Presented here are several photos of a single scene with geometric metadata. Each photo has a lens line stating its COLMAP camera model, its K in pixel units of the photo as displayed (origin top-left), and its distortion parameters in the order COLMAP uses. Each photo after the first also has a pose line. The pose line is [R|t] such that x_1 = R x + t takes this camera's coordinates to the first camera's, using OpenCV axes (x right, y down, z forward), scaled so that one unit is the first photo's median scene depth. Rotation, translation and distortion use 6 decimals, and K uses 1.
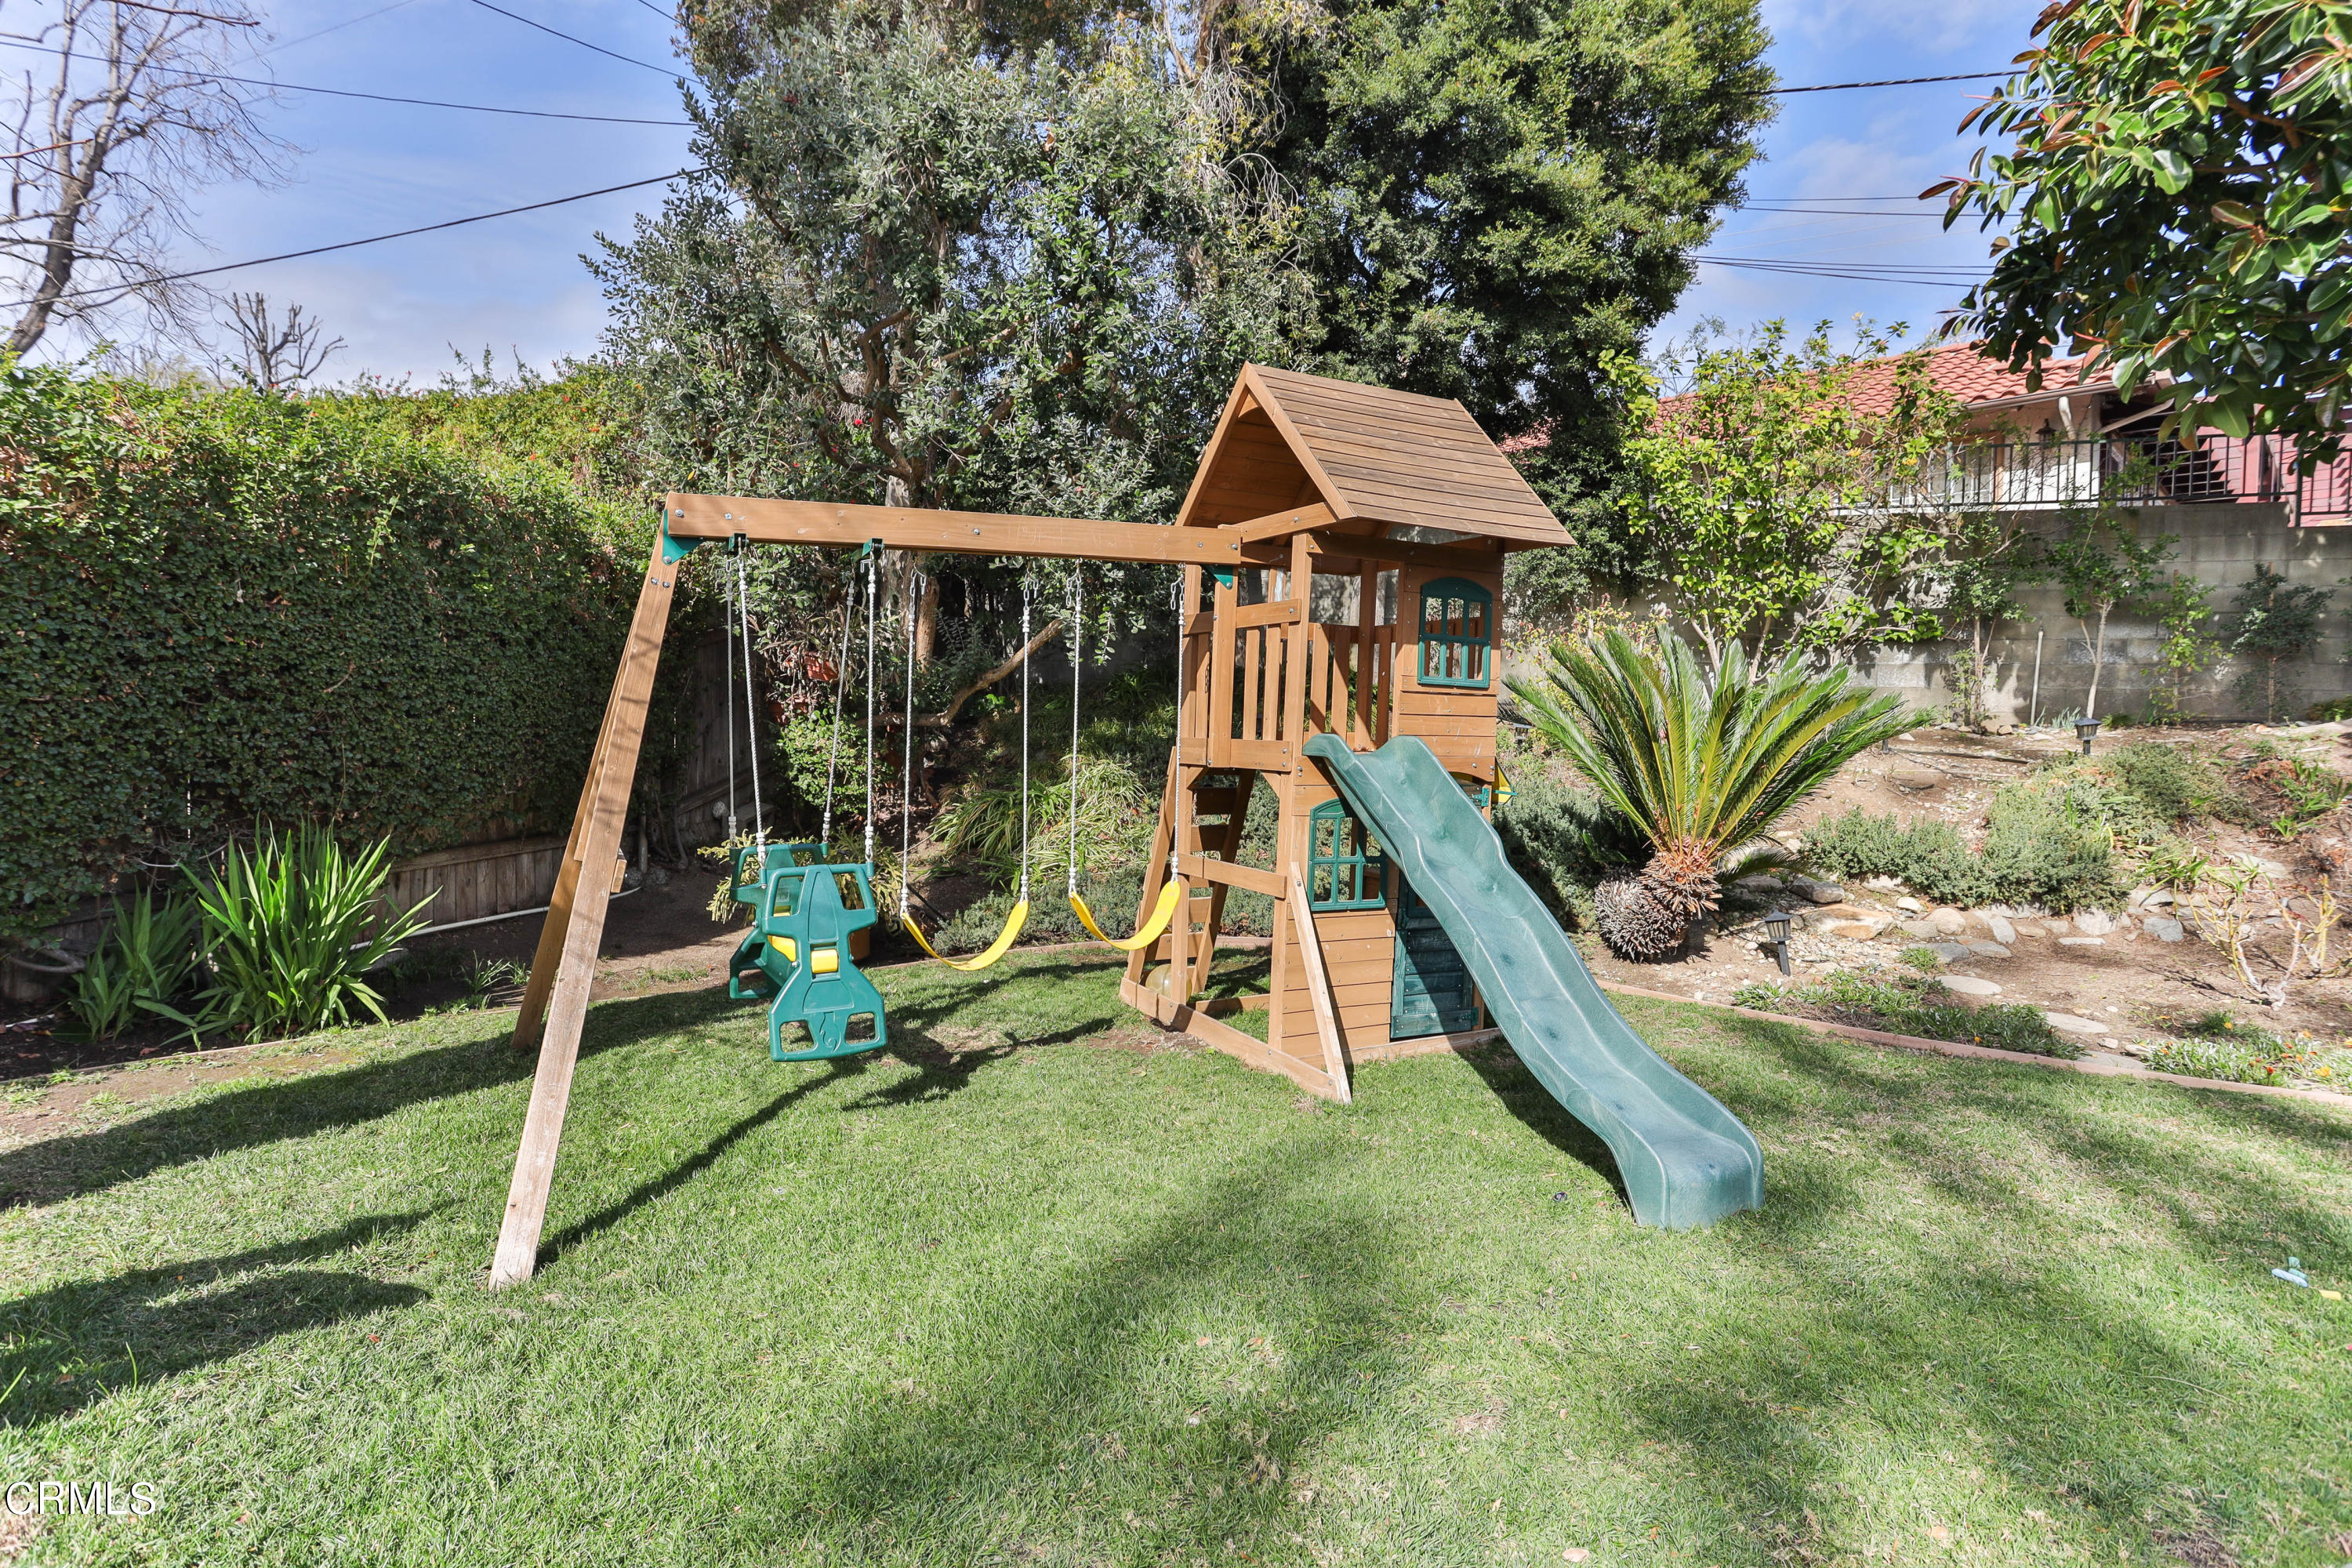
lens RADIAL K [[1182.3, 0, 1167.1], [0, 1182.3, 778.3], [0, 0, 1]] dist [-0.046226, 0.024420]
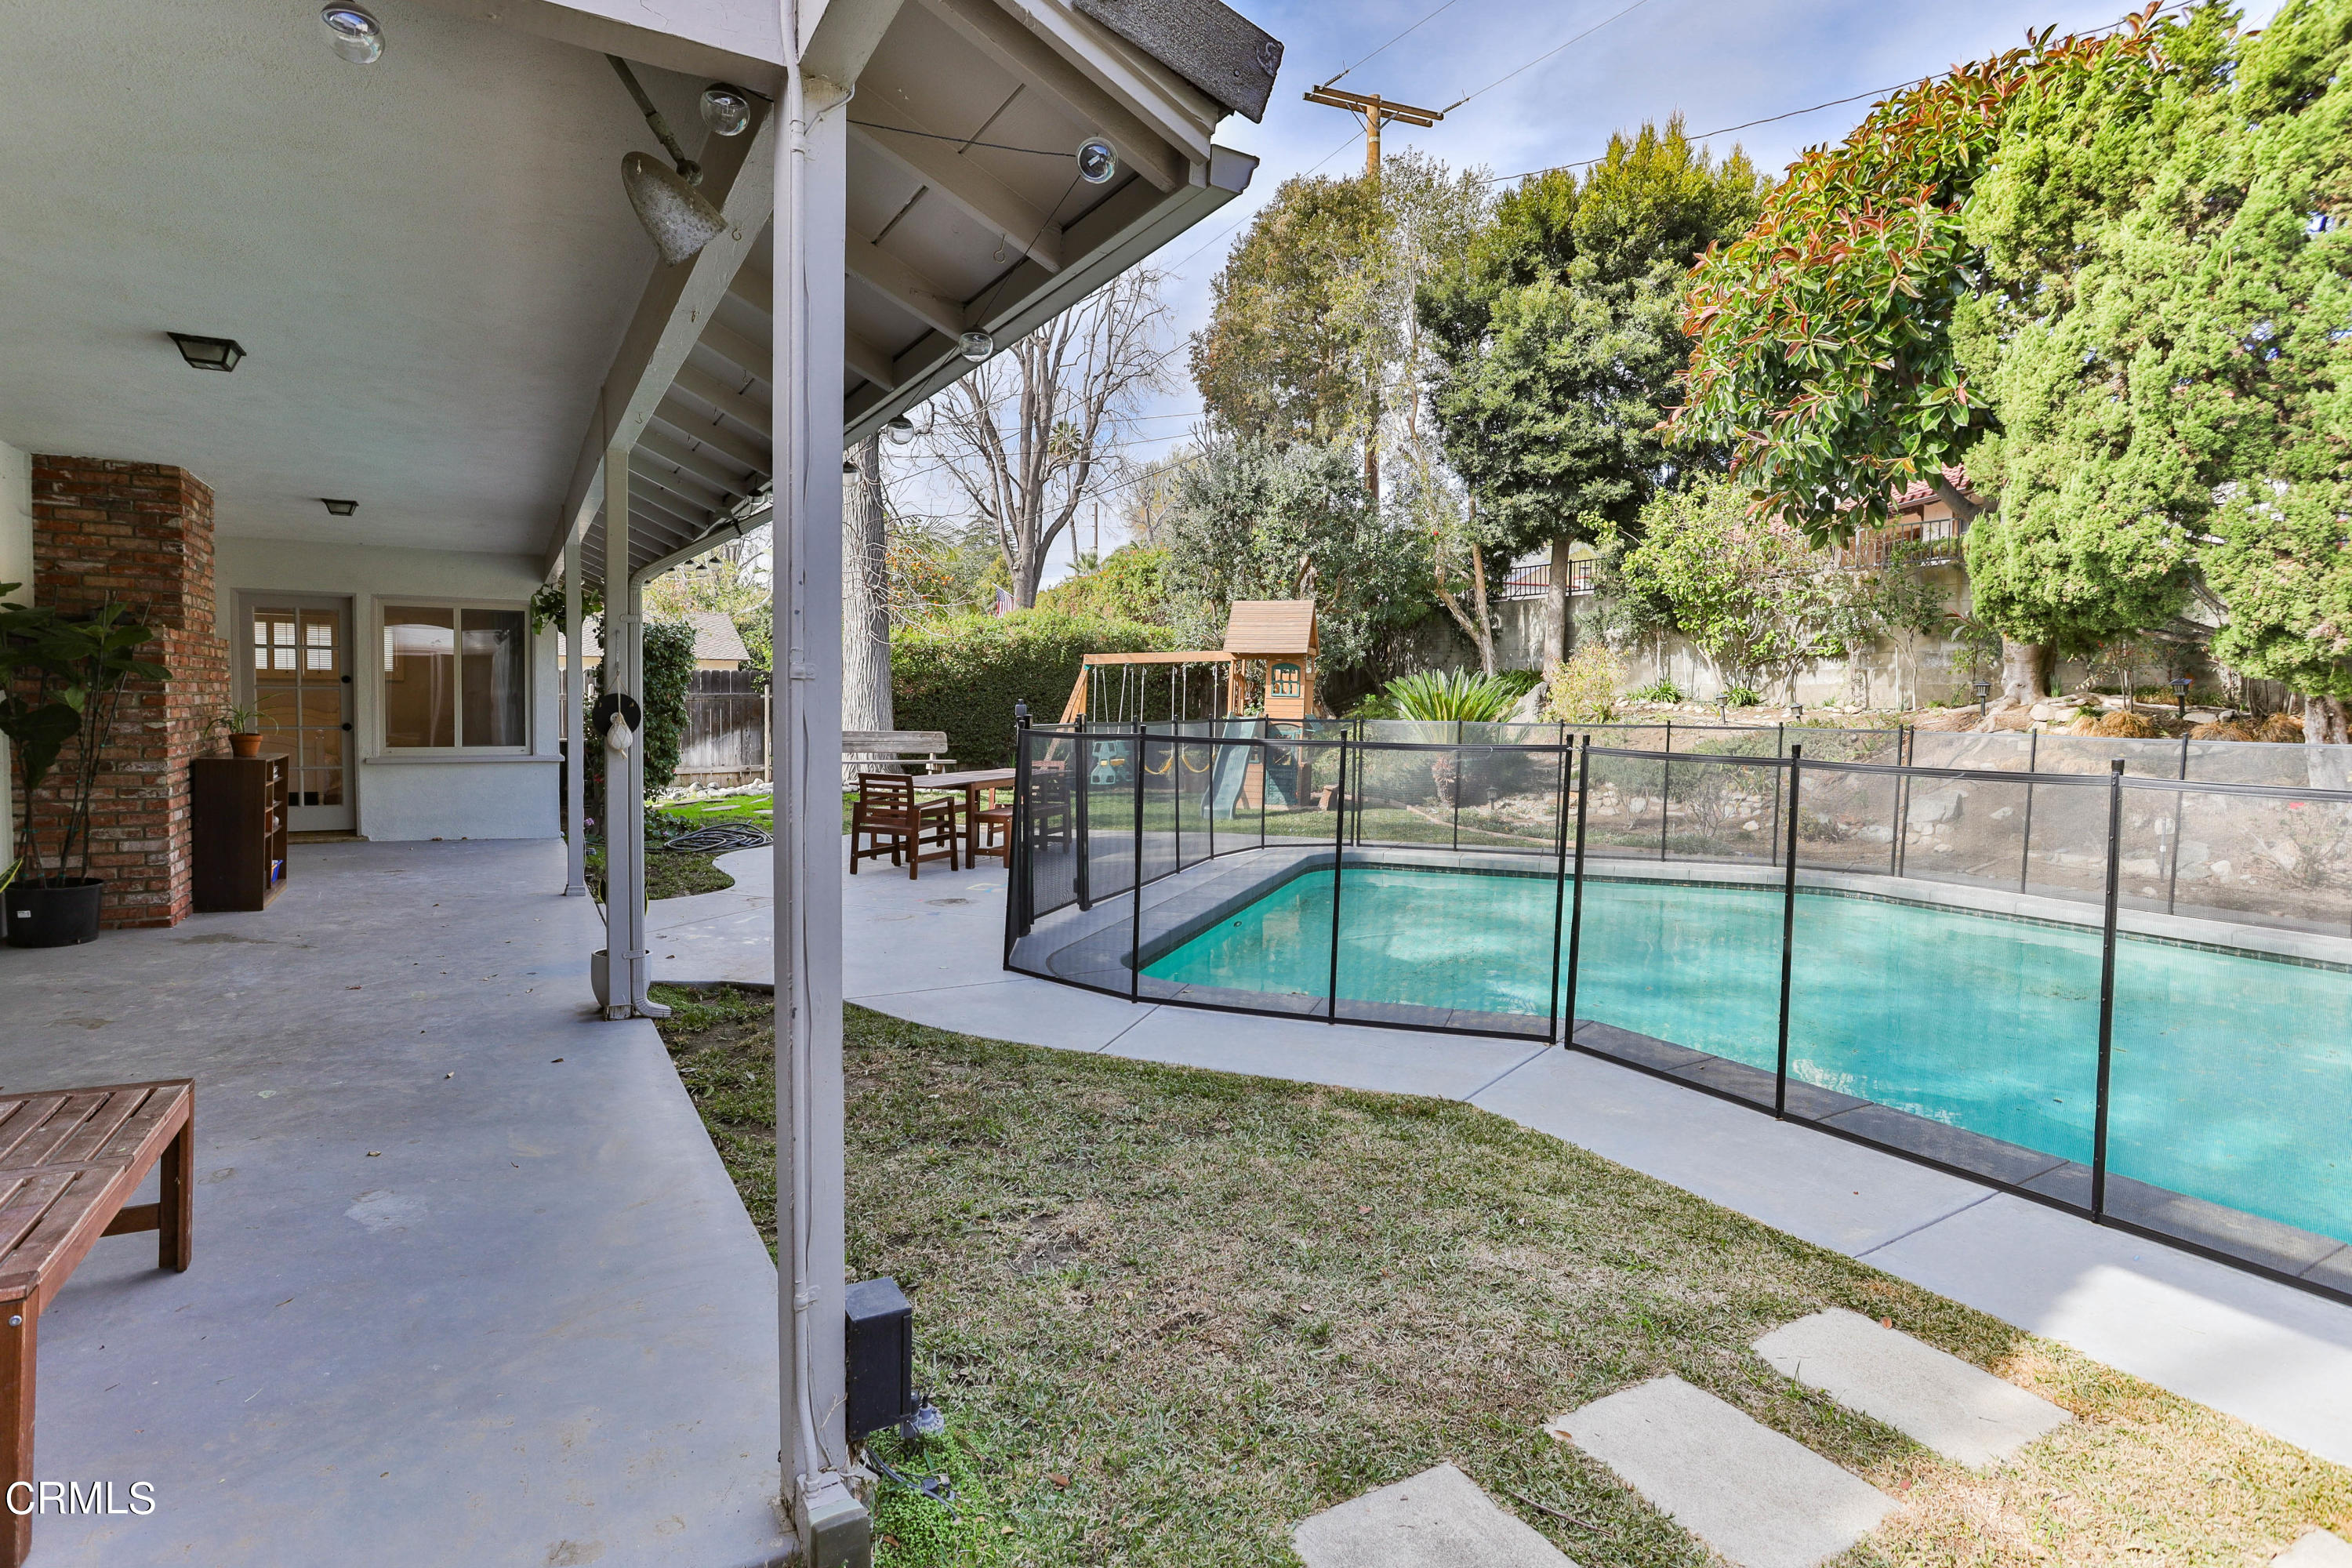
lens RADIAL K [[1182.3, 0, 1167.1], [0, 1182.3, 778.3], [0, 0, 1]] dist [-0.046226, 0.024420]
pose [[0.740044, 0.037091, -0.671535, 1.118359], [-0.029341, 0.999308, 0.022861, 0.041395], [0.671918, 0.002785, 0.740620, -0.821685]]
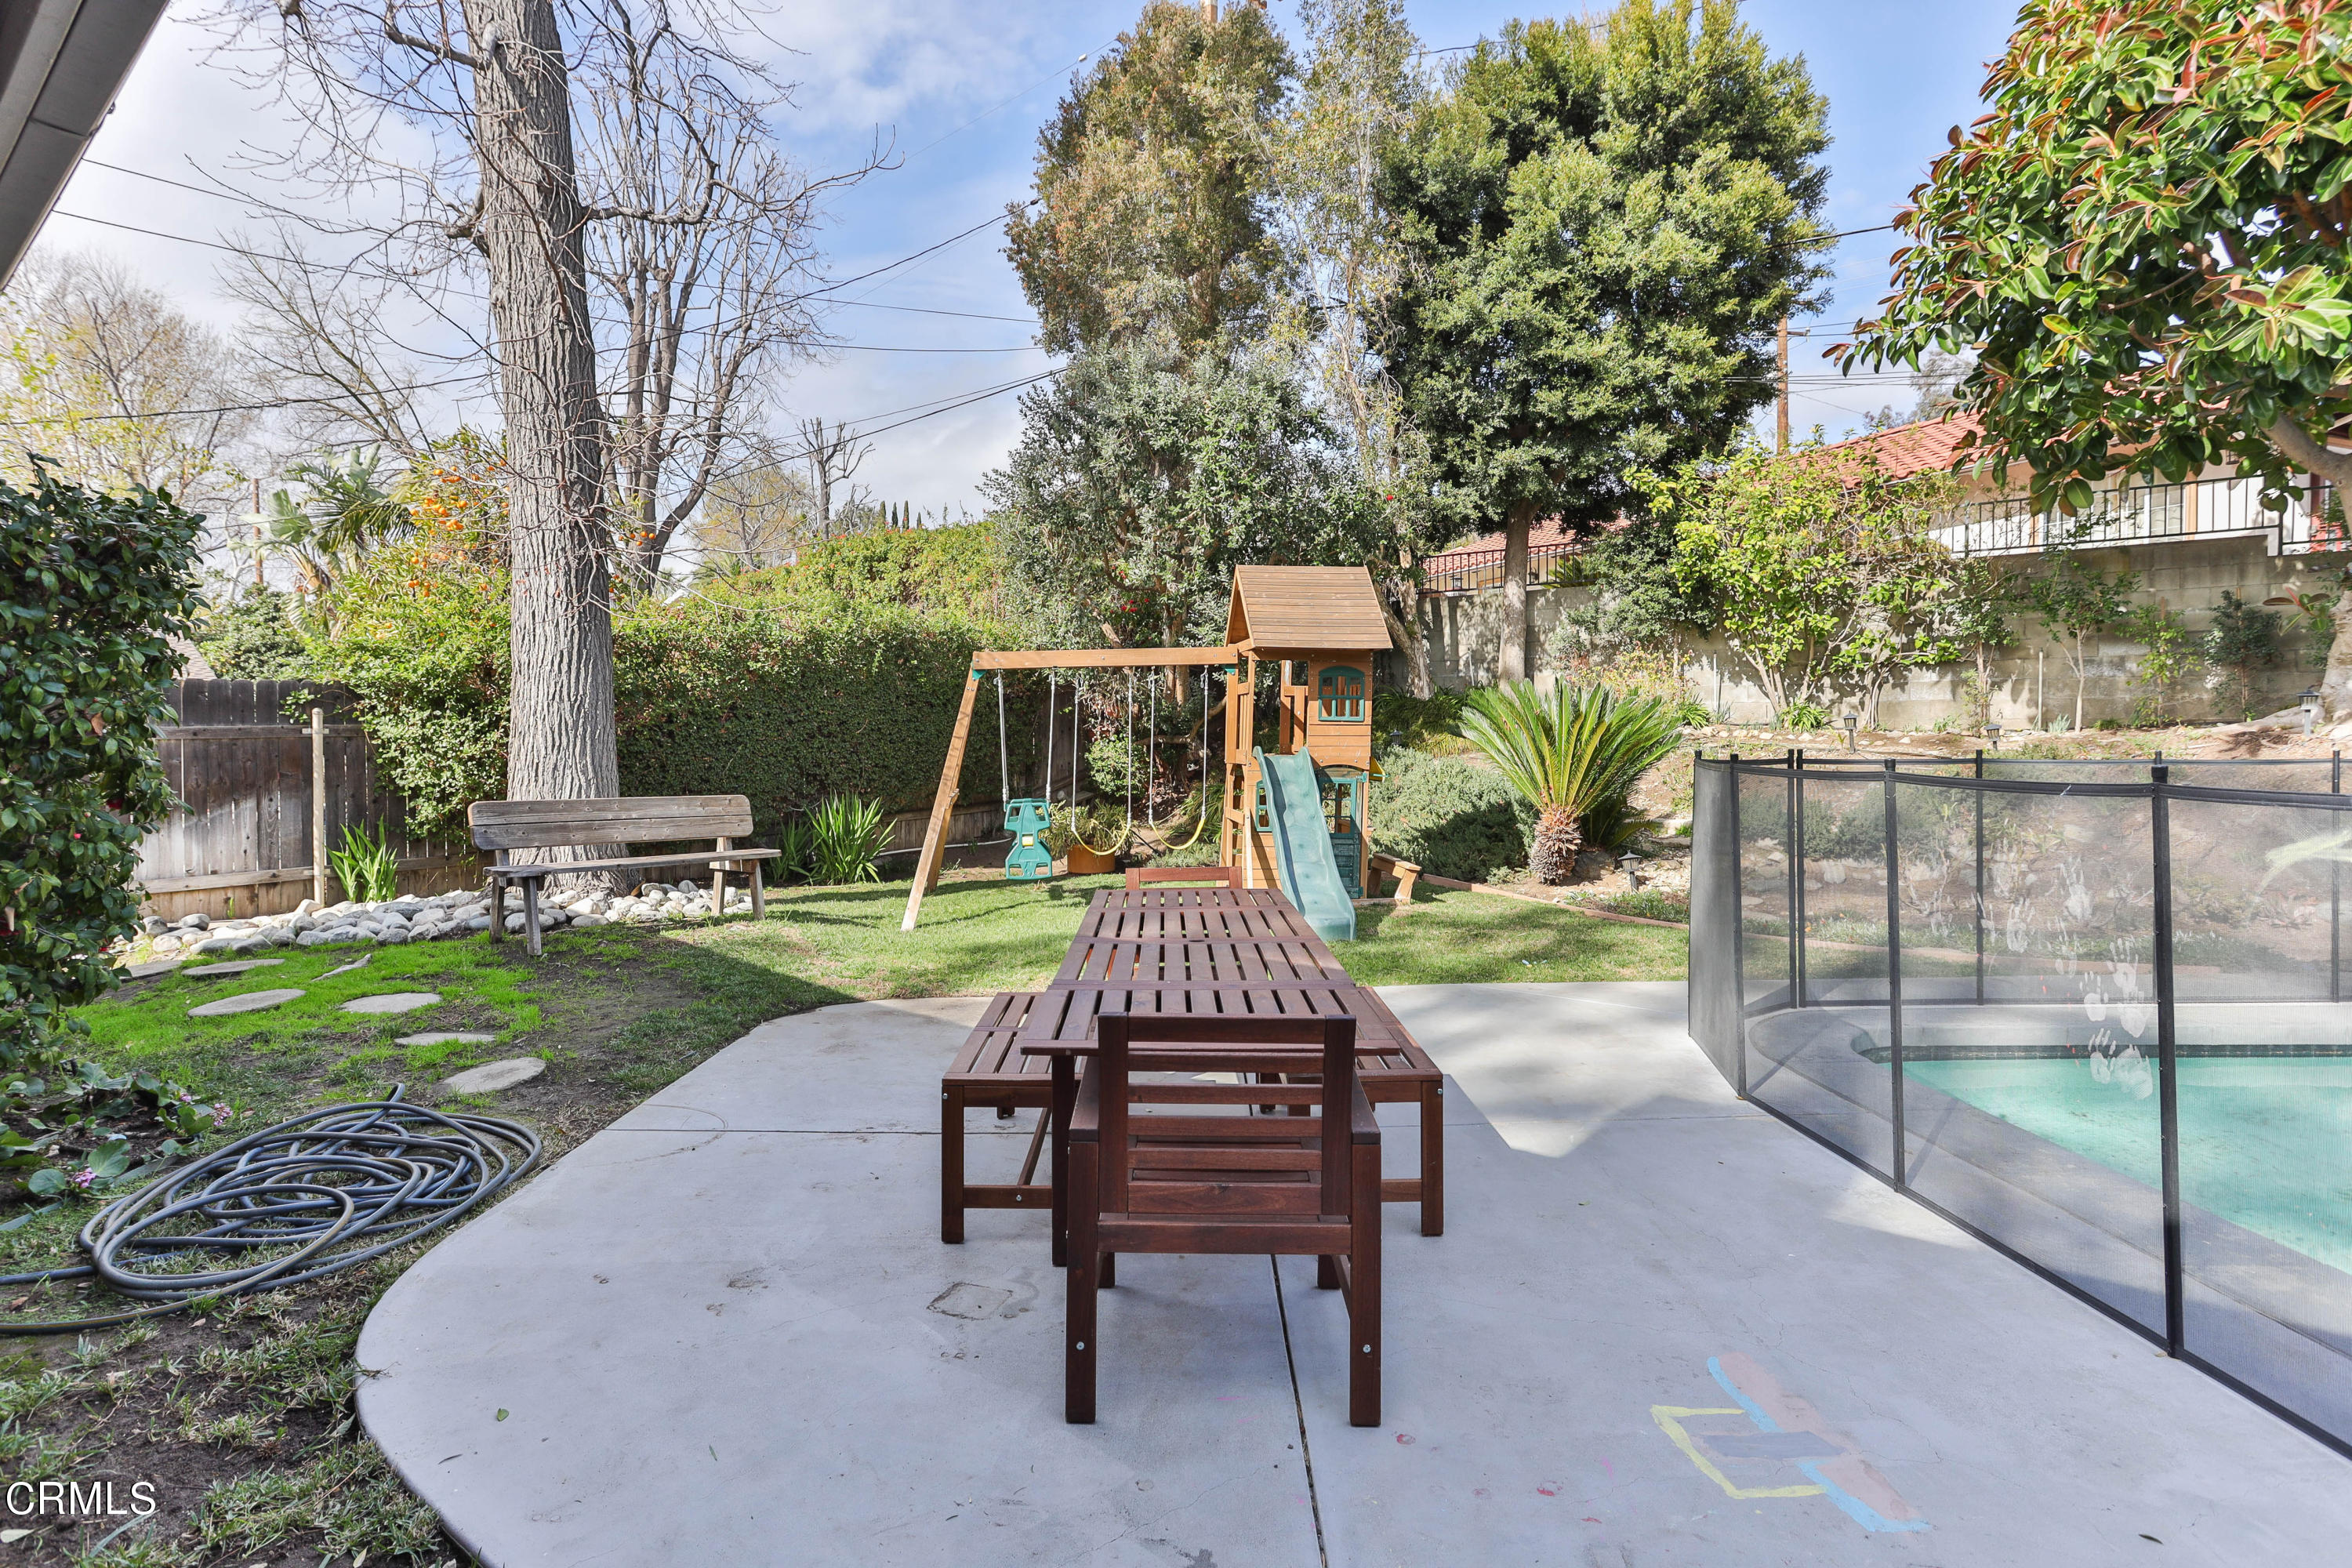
lens RADIAL K [[1182.3, 0, 1167.1], [0, 1182.3, 778.3], [0, 0, 1]] dist [-0.046226, 0.024420]
pose [[0.931208, -0.003580, -0.364470, 0.353097], [-0.000386, 0.999942, -0.010807, 0.019526], [0.364488, 0.010205, 0.931152, -0.479983]]
